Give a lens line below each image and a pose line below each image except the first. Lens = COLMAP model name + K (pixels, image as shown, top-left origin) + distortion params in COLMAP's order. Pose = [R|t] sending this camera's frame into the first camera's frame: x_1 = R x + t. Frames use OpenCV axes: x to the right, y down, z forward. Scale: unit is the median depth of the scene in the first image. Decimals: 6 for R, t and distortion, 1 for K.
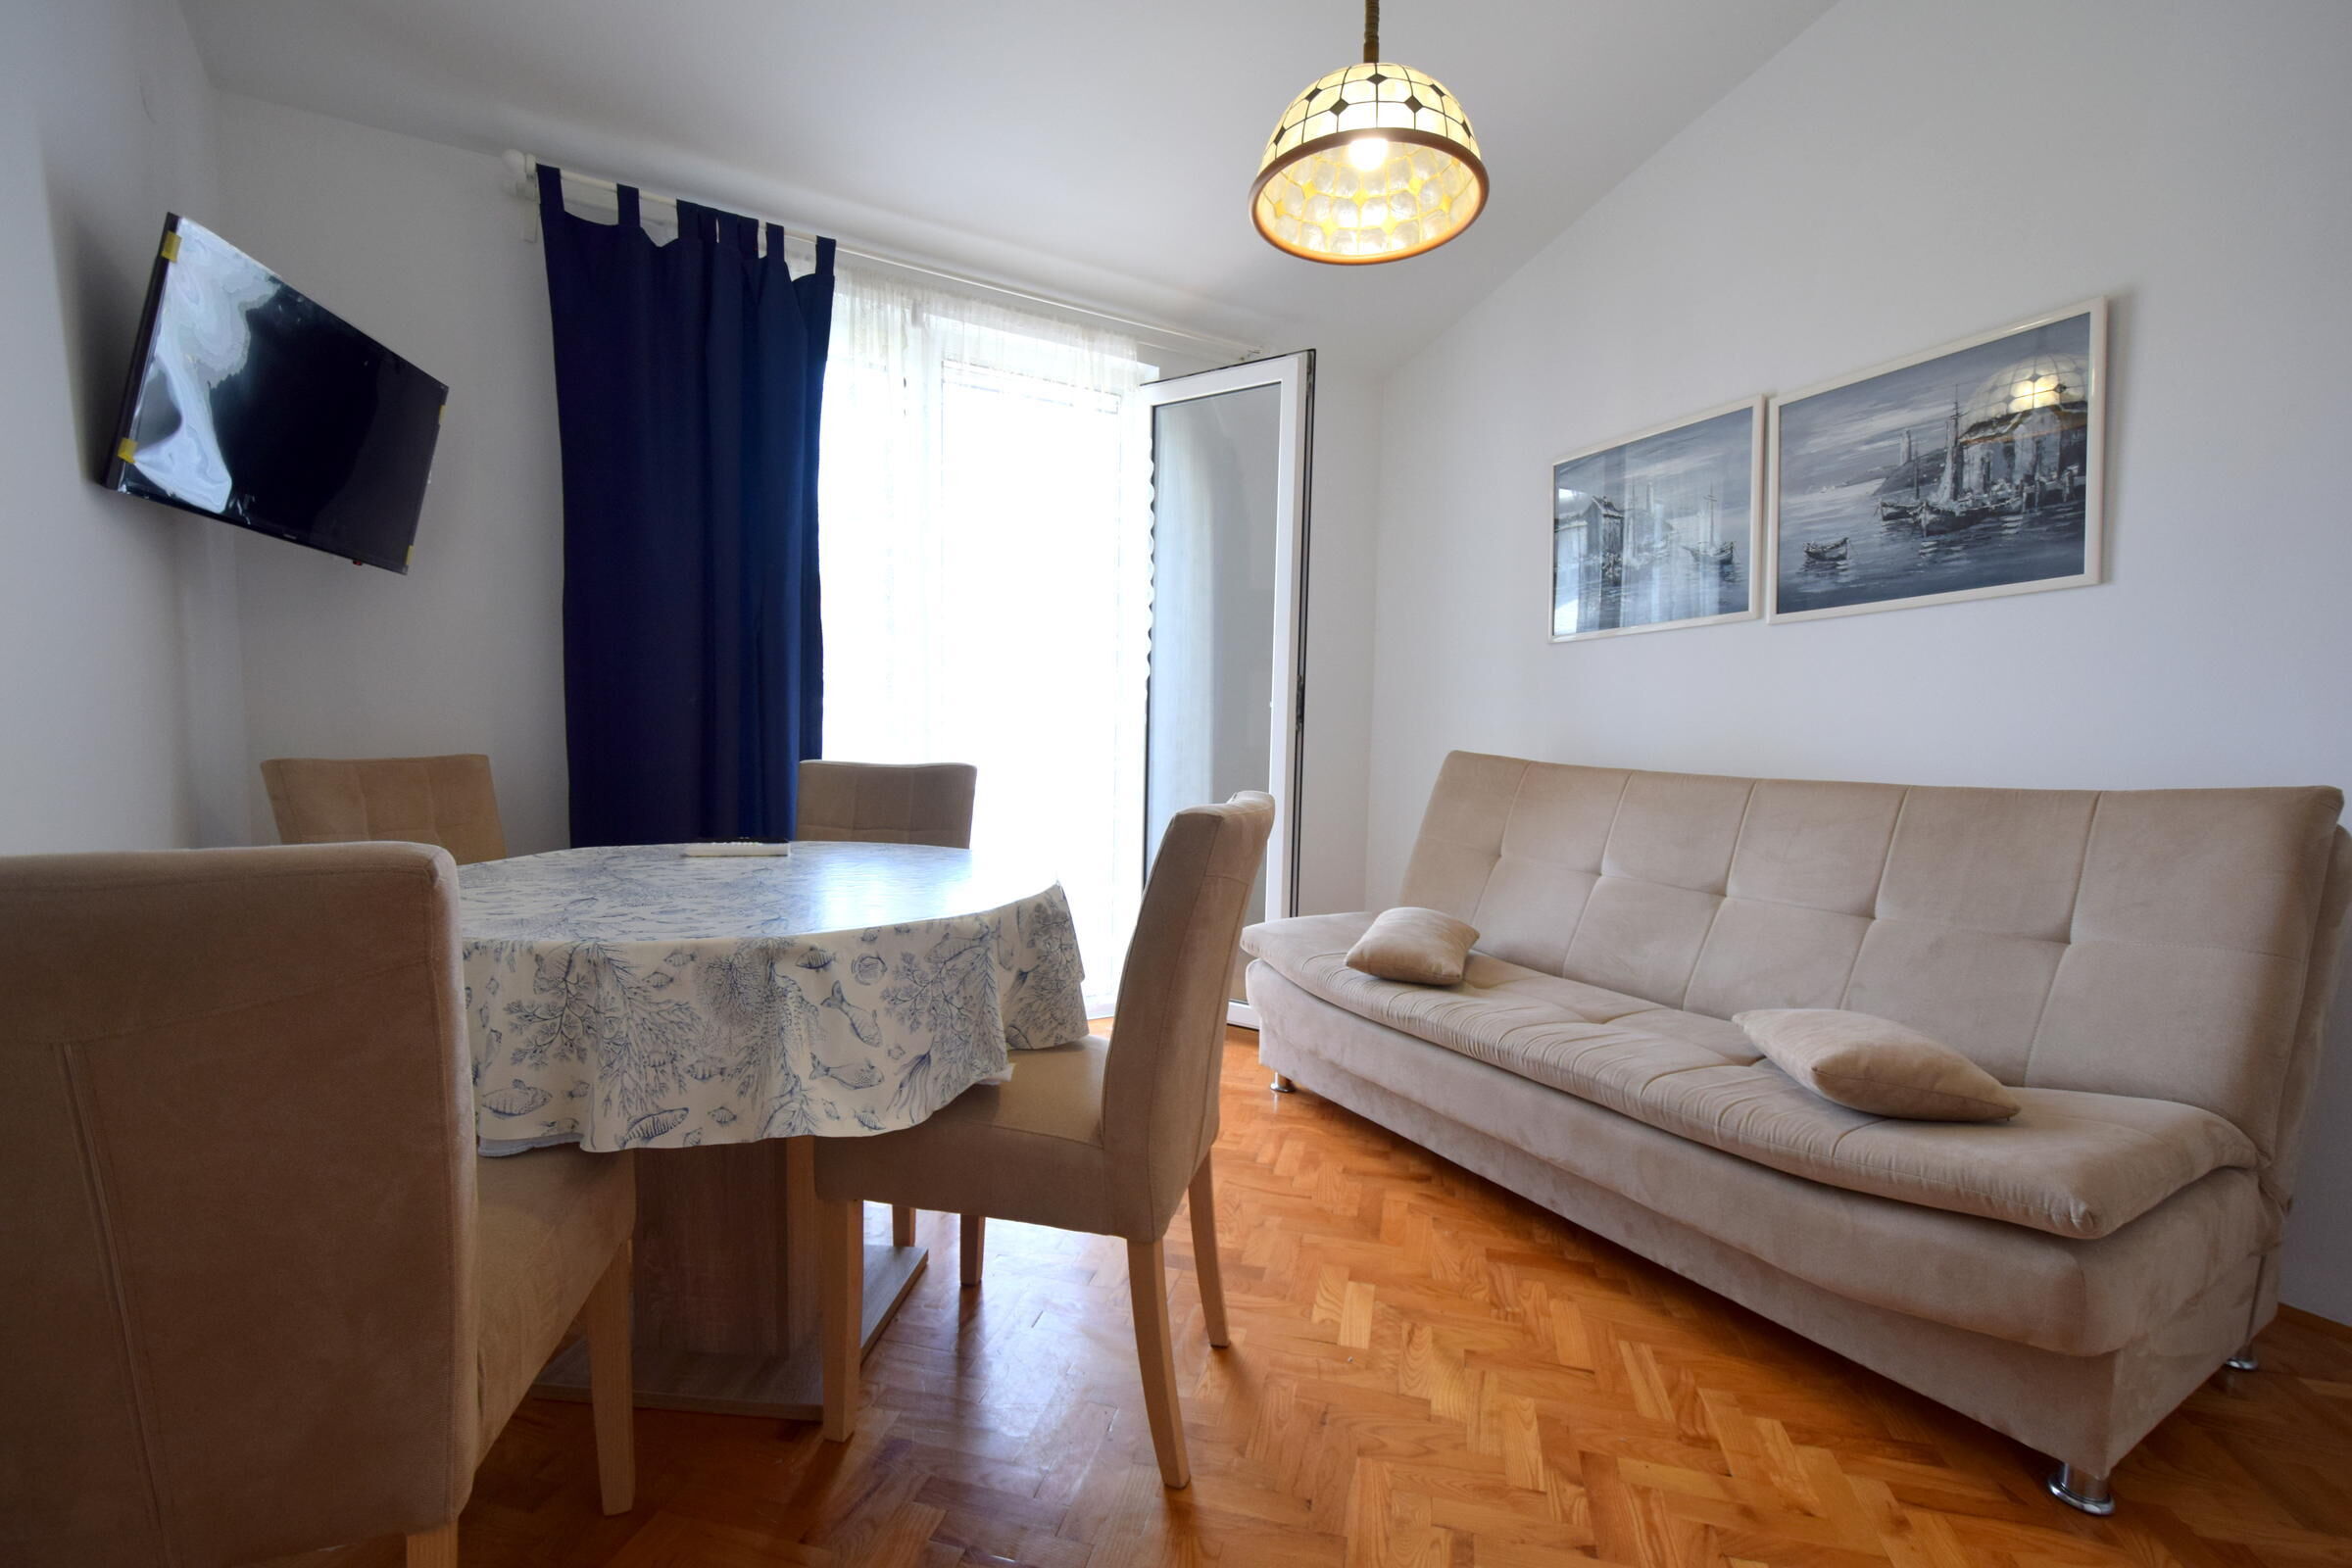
lens RADIAL K [[1036.2, 0, 1185.9], [0, 1036.2, 809.9], [0, 0, 1]] dist [-0.000855, -0.001022]
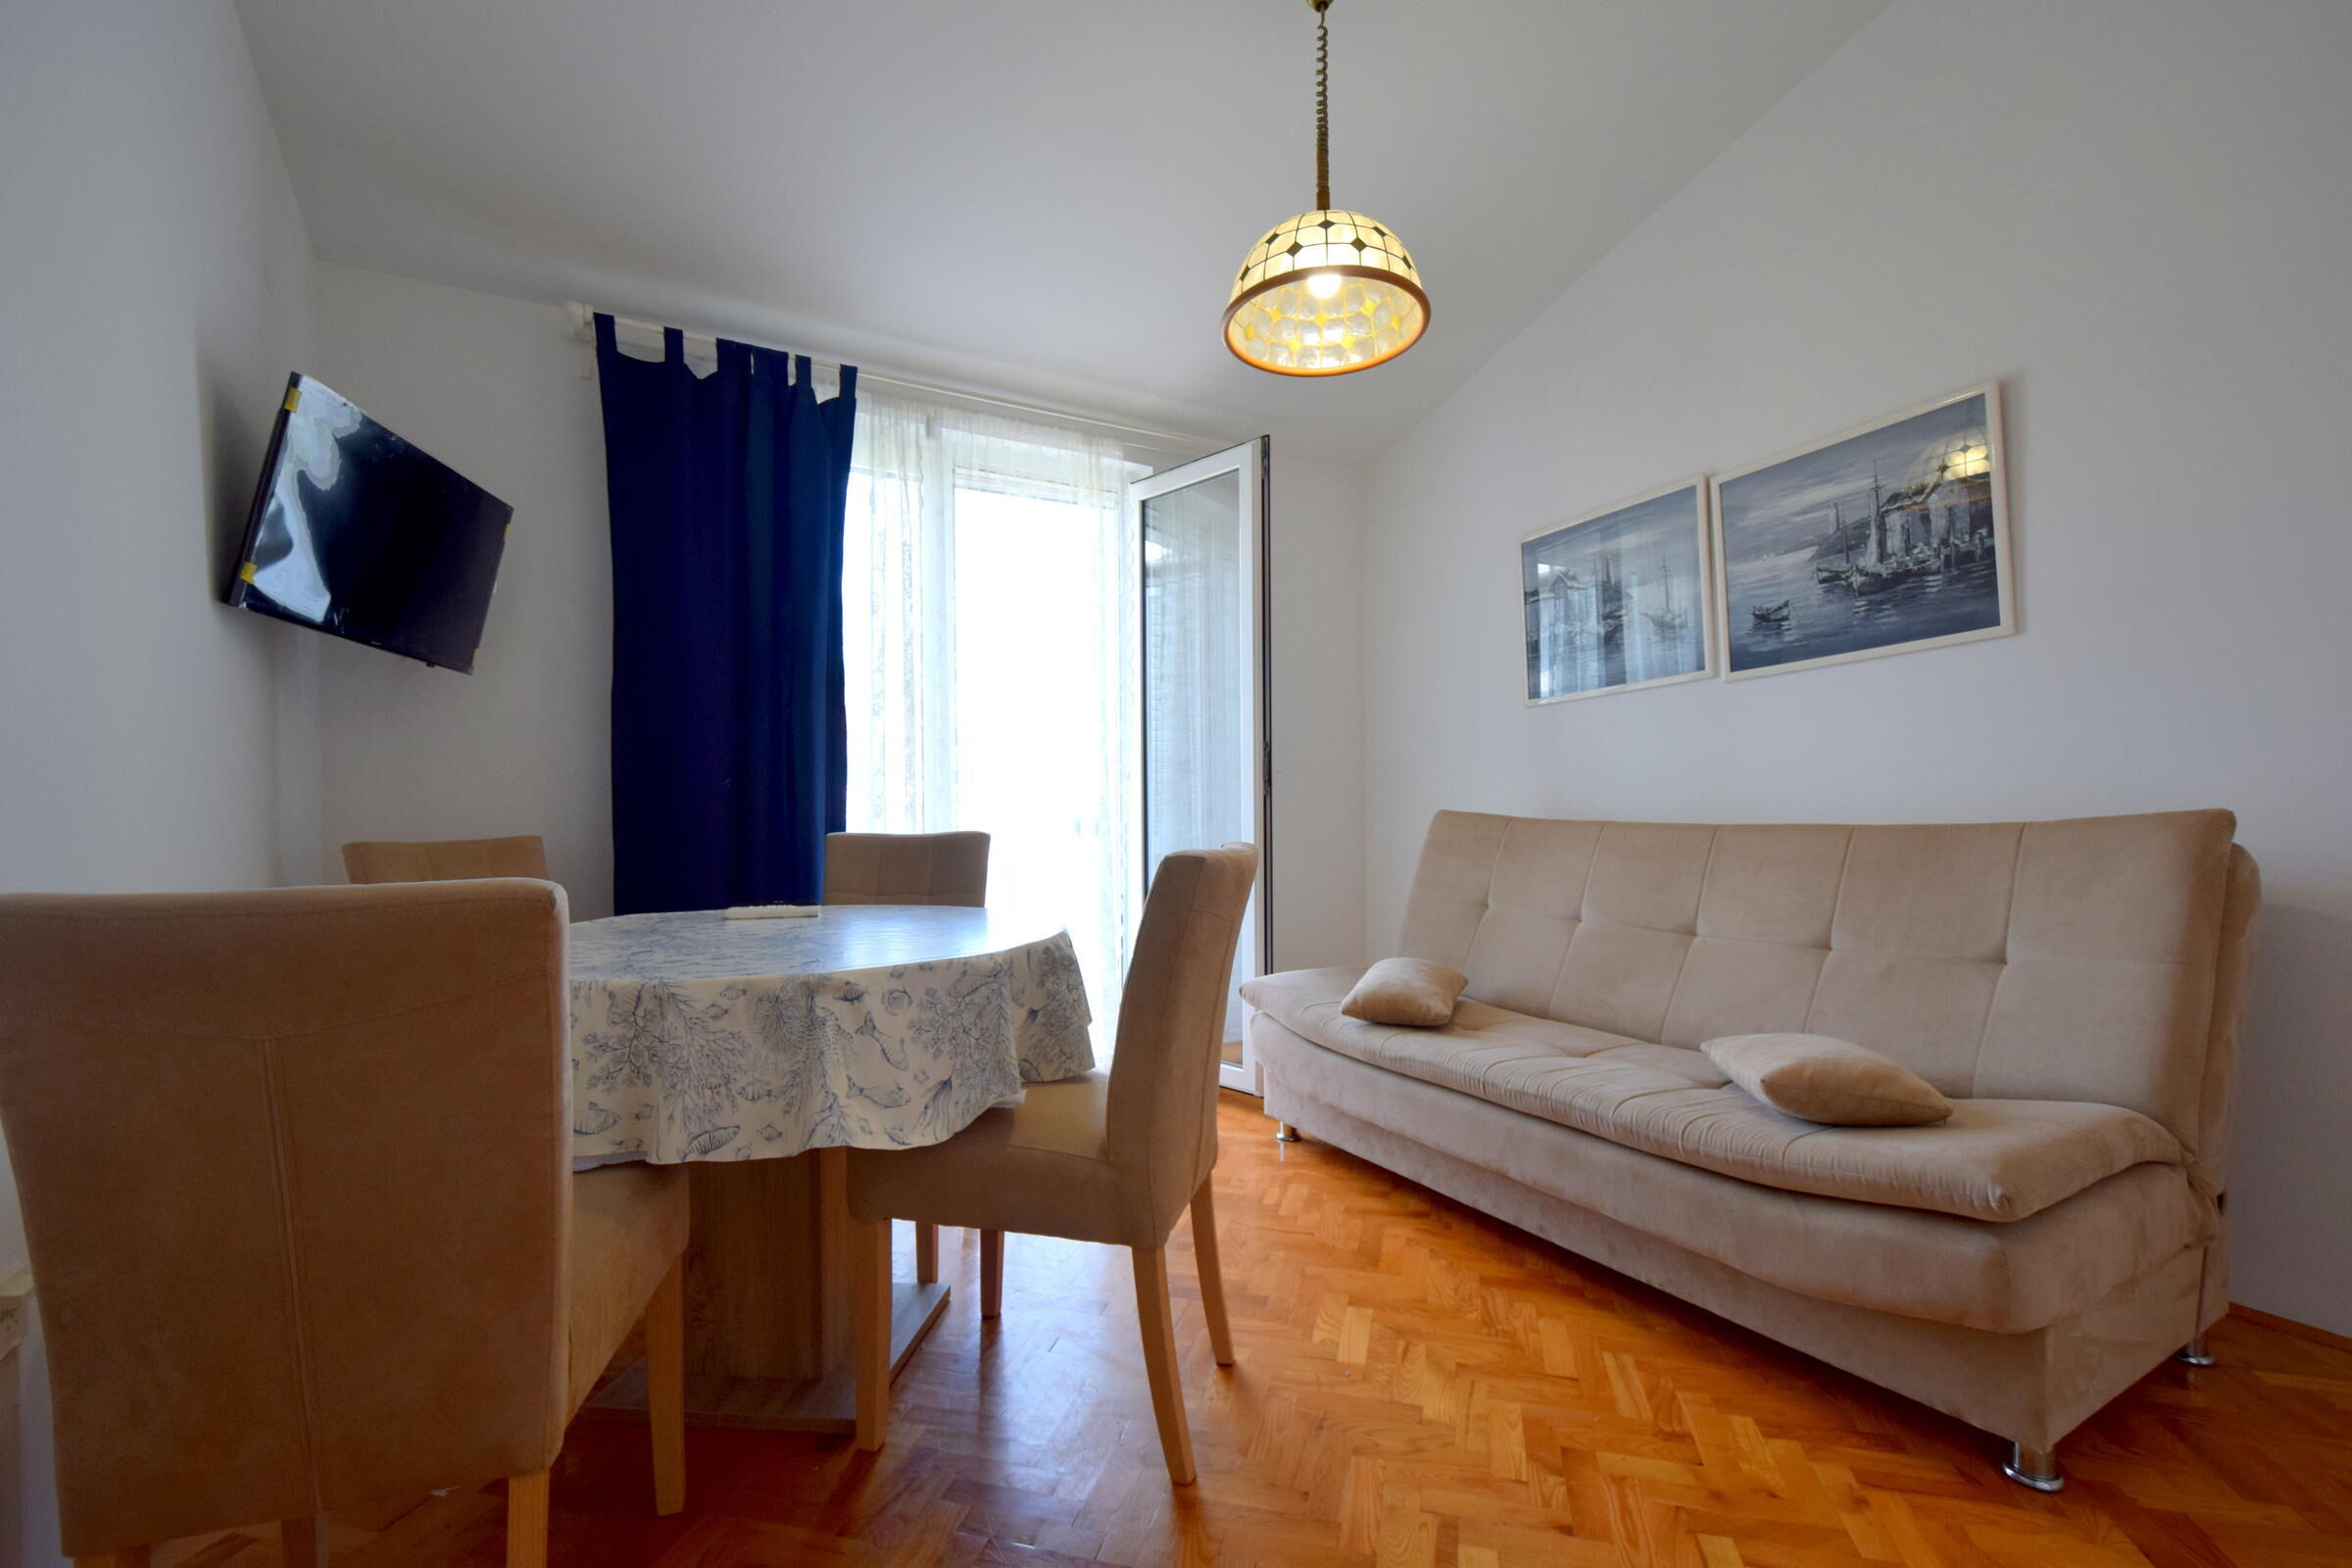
lens RADIAL K [[1038.2, 0, 1188.6], [0, 1038.2, 806.7], [0, 0, 1]] dist [0.001015, -0.000382]
pose [[0.999509, -0.029802, -0.009686, 0.023582], [0.028936, 0.996395, -0.079746, 0.032101], [0.012028, 0.079427, 0.996768, -0.113177]]
